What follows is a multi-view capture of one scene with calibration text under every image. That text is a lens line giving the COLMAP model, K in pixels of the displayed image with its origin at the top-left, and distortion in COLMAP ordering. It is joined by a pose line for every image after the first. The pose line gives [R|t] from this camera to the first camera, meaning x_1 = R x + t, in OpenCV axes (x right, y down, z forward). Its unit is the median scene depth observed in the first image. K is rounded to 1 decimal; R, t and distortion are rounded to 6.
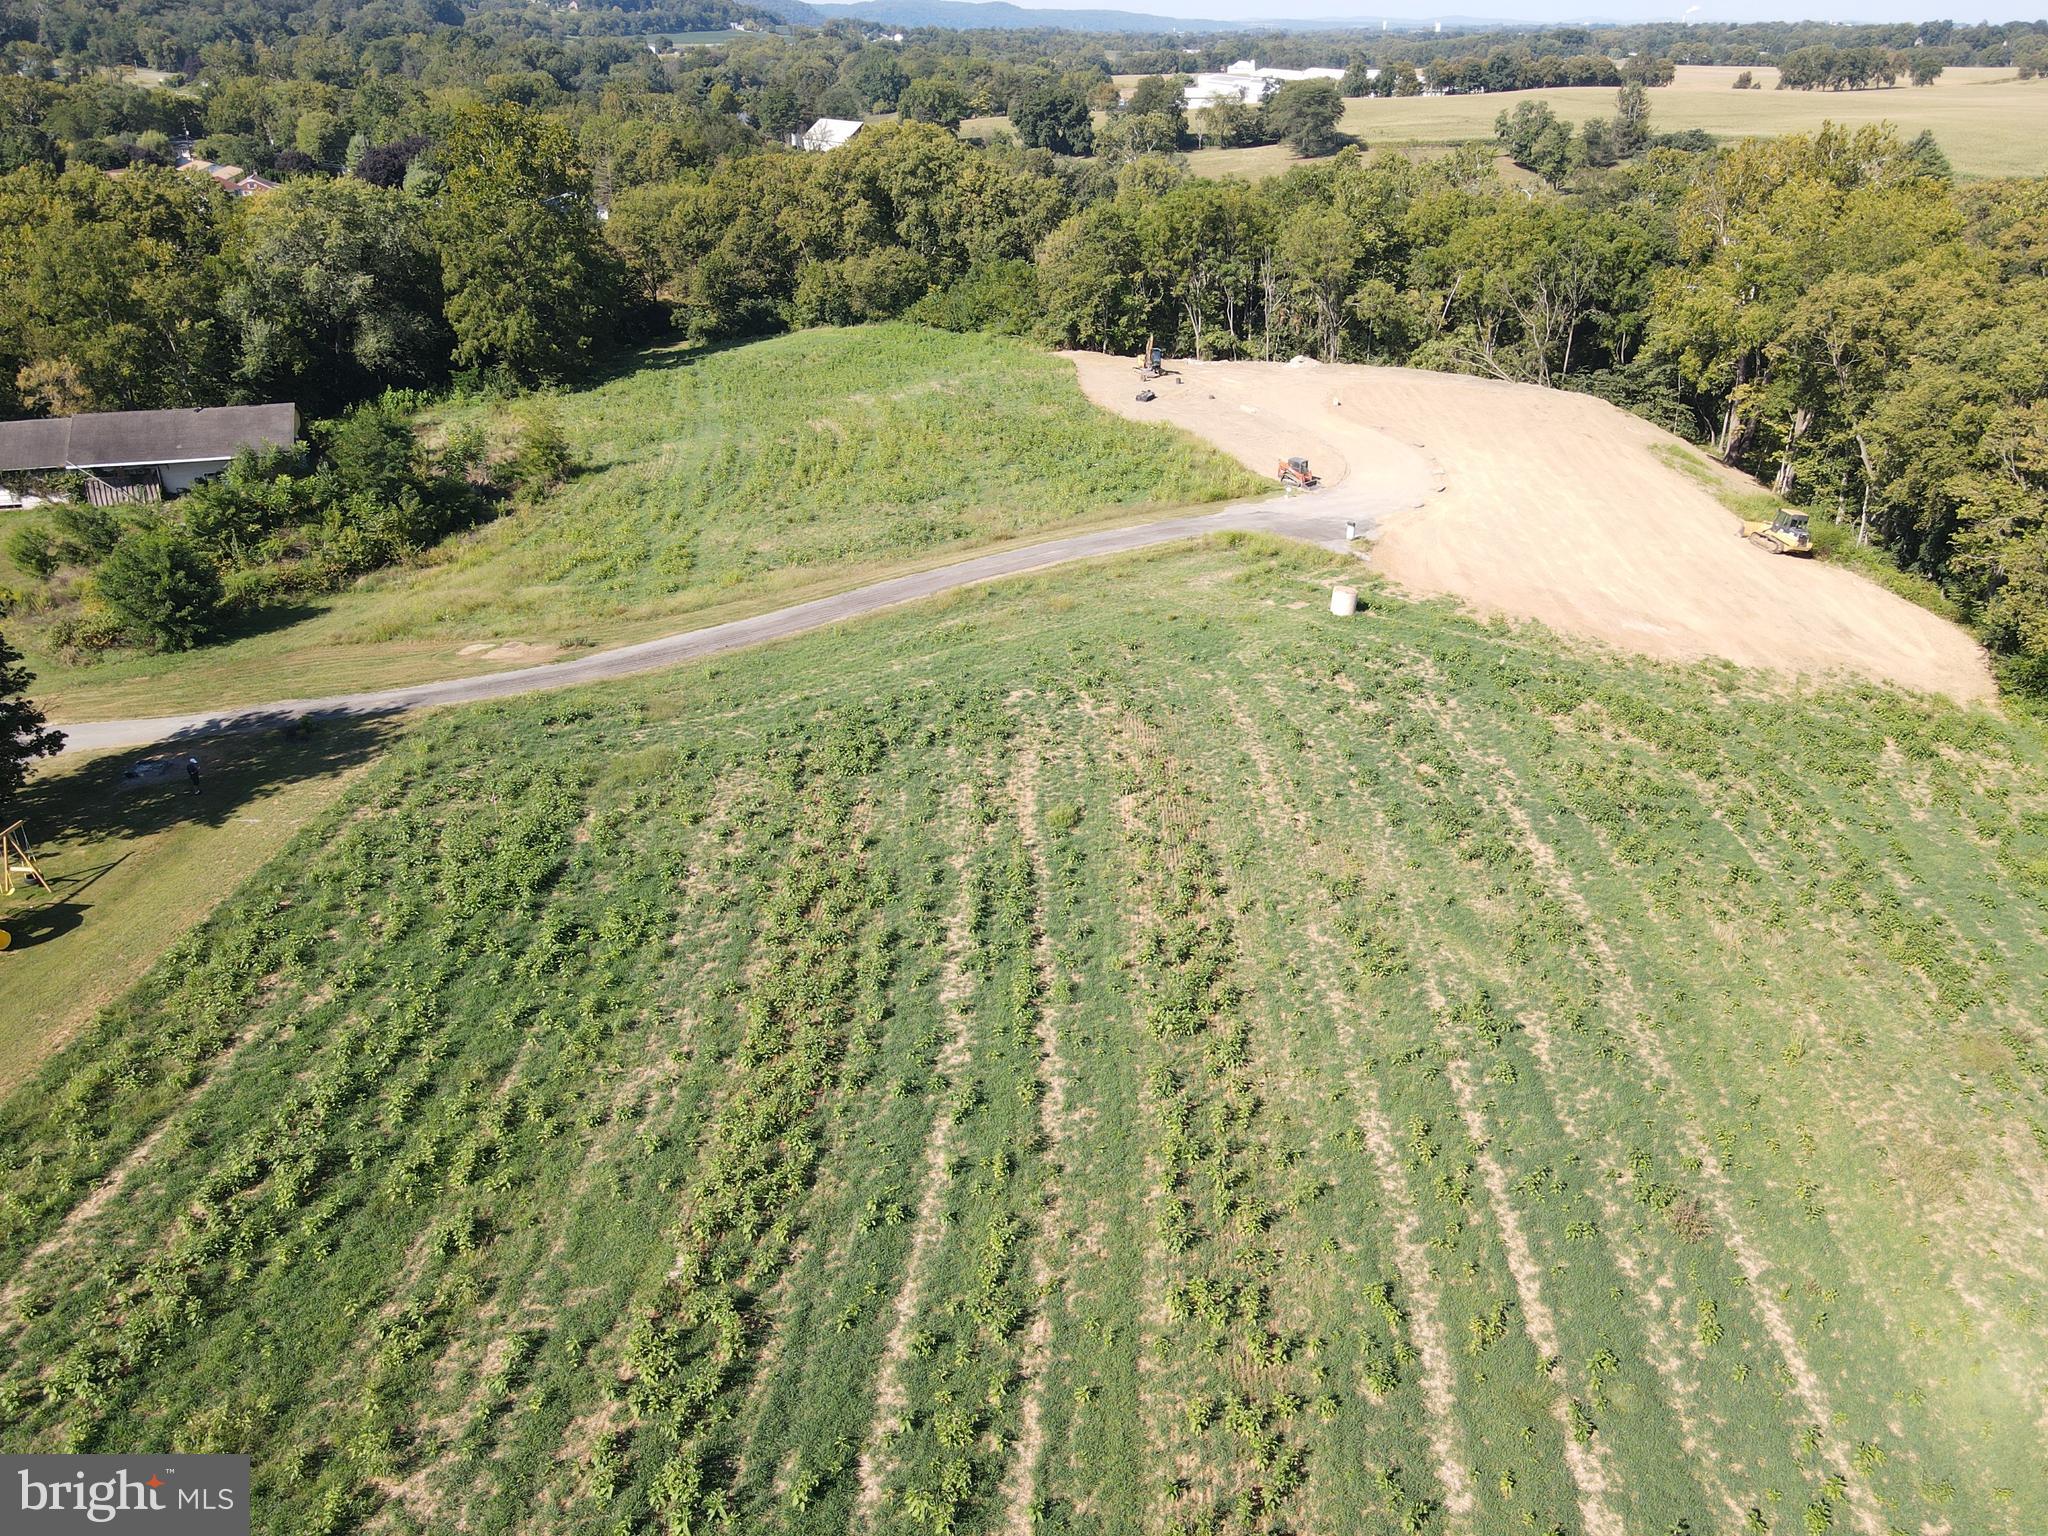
lens RADIAL K [[1505.9, 0, 1020.2], [0, 1505.9, 772.3], [0, 0, 1]] dist [-0.000463, 0.020110]
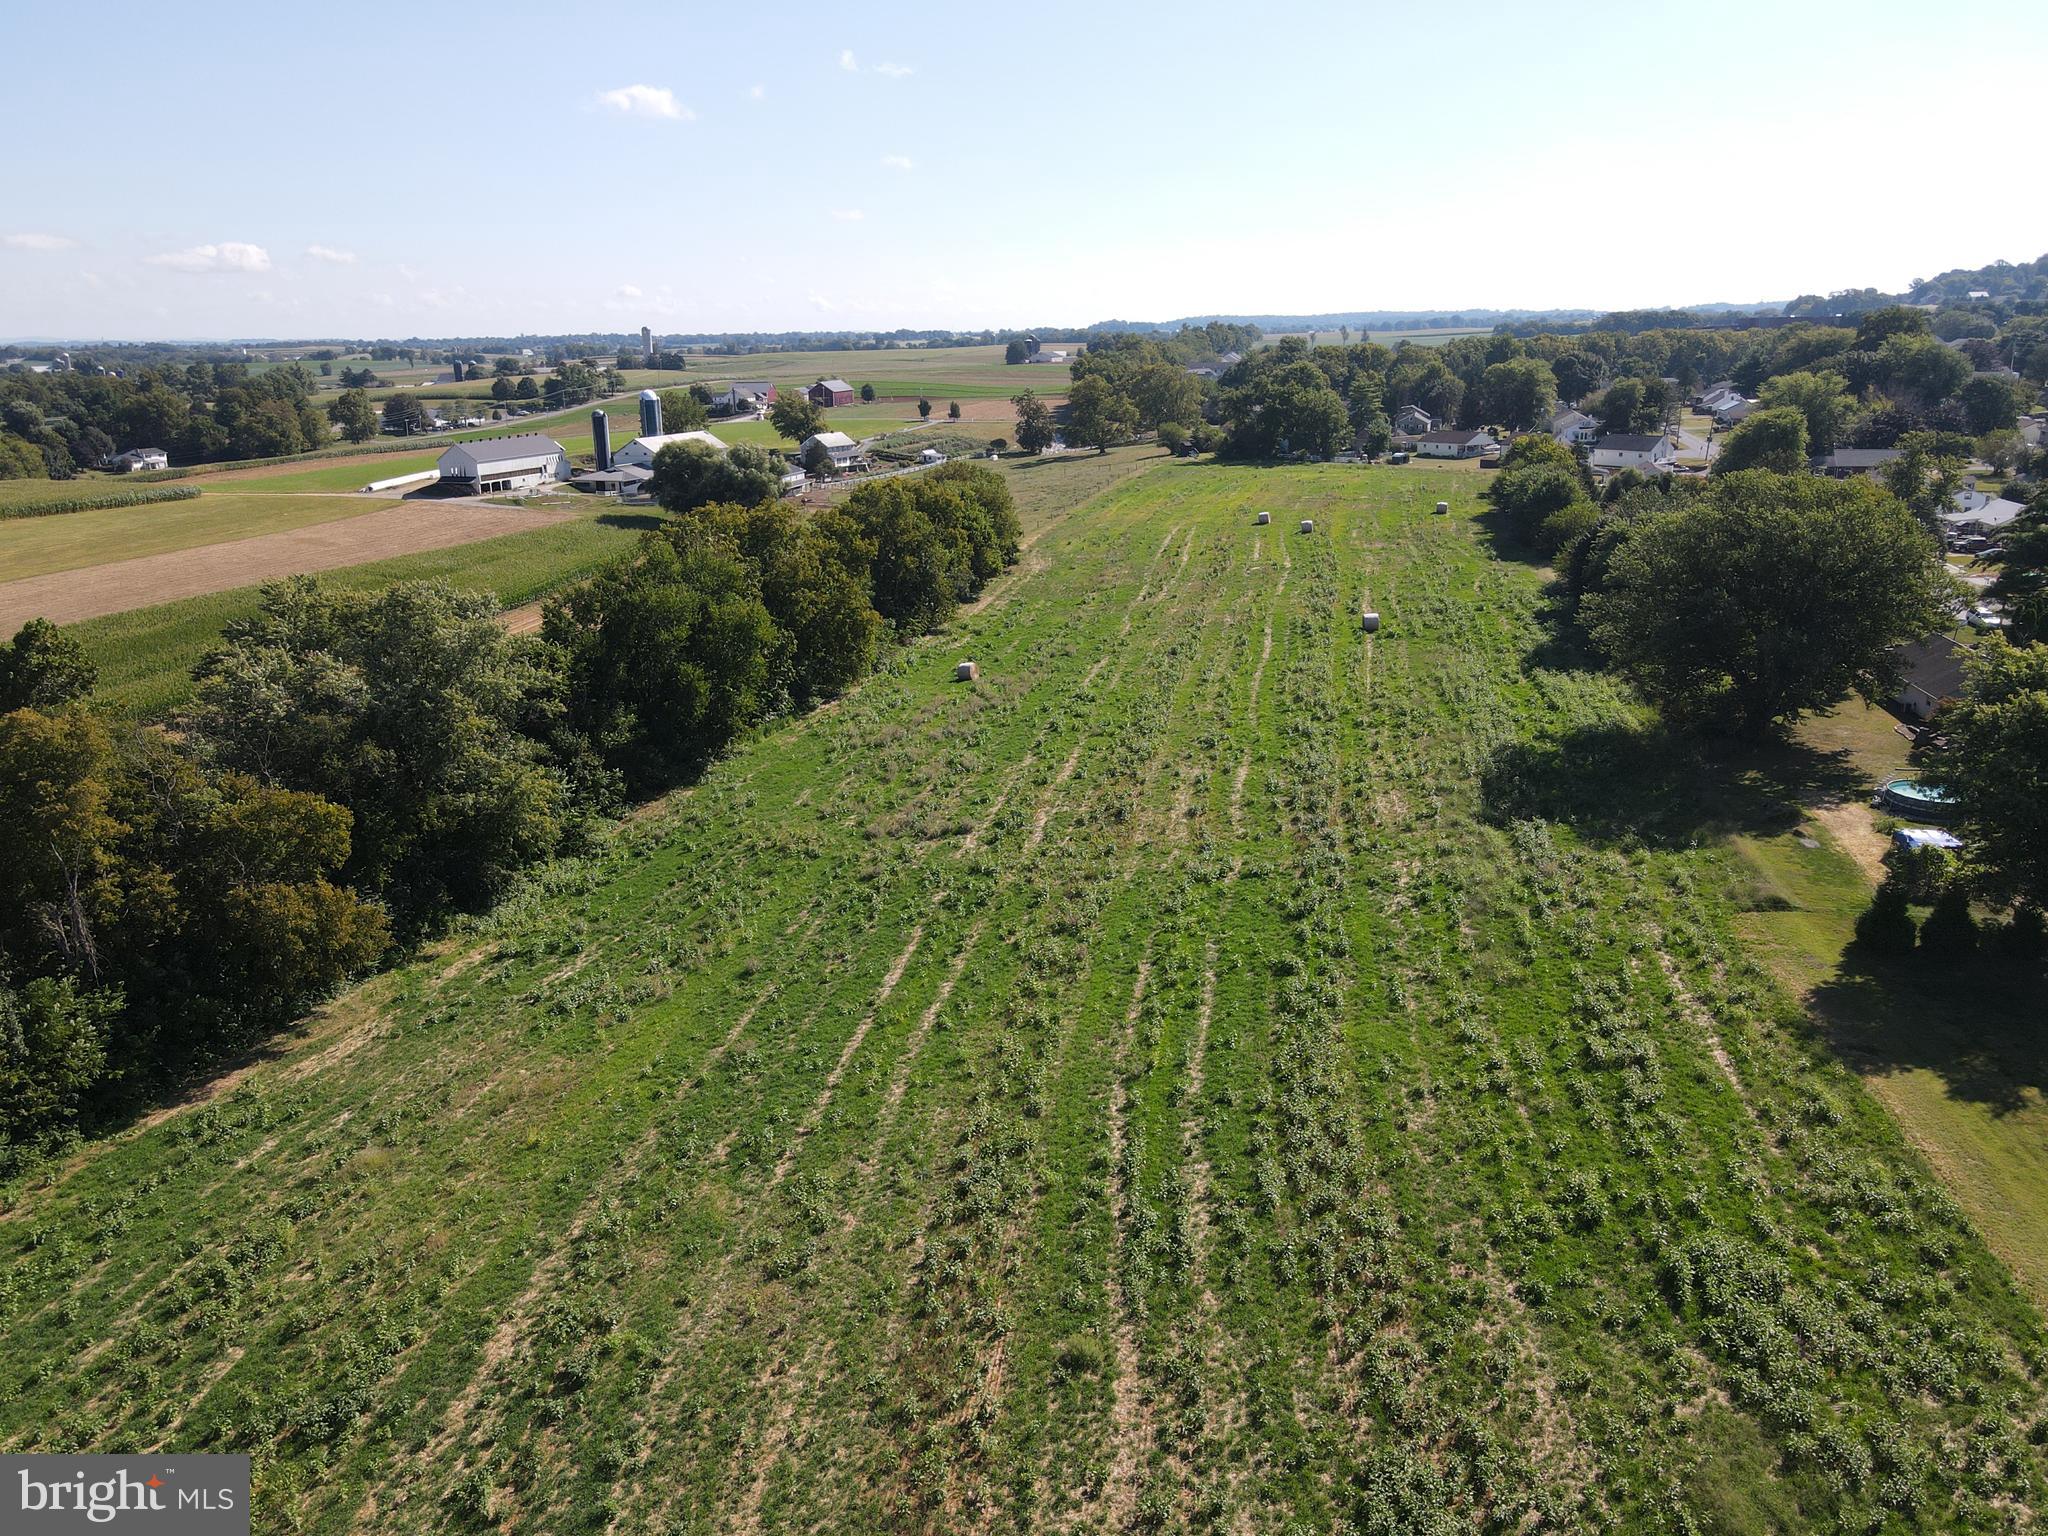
lens RADIAL K [[1505.9, 0, 1025.0], [0, 1505.9, 768.9], [0, 0, 1]] dist [-0.000463, 0.020110]
pose [[-0.996430, -0.007755, 0.084066, -0.001786], [0.051288, 0.735347, 0.675747, -0.227985], [-0.067058, 0.677646, -0.732324, 0.434188]]
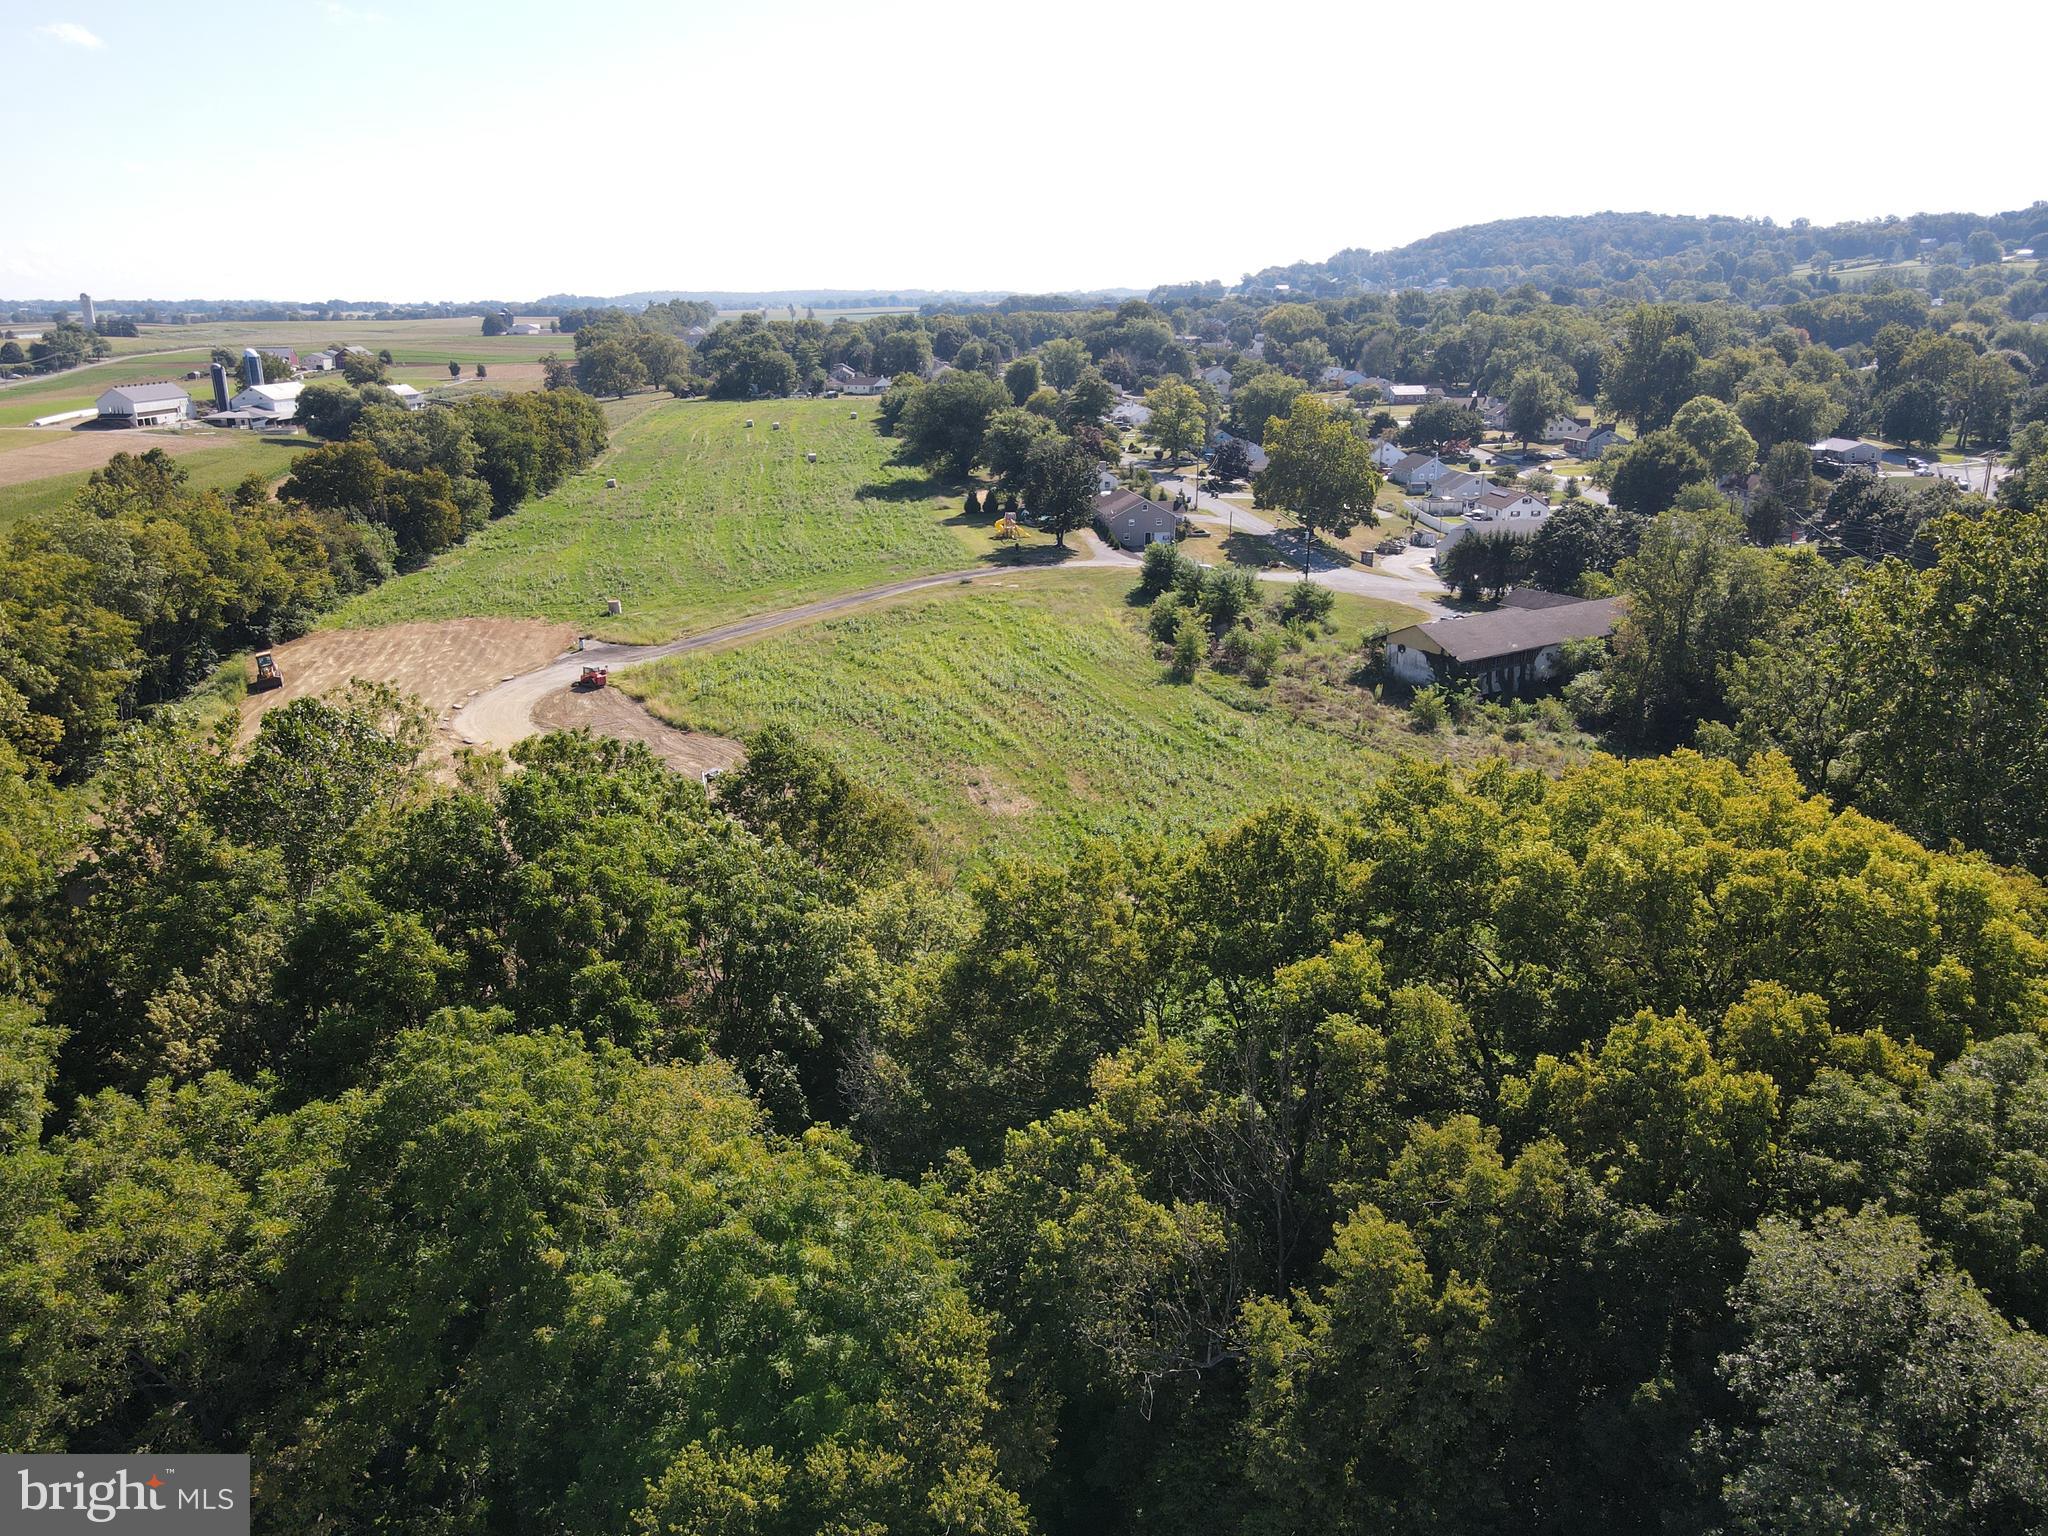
lens RADIAL K [[1505.9, 0, 1025.6], [0, 1505.9, 770.8], [0, 0, 1]] dist [-0.000463, 0.020110]
pose [[-0.965234, 0.080282, -0.248753, 0.090195], [-0.113812, 0.727633, 0.676459, -0.603704], [0.235308, 0.681252, -0.693200, 1.176613]]
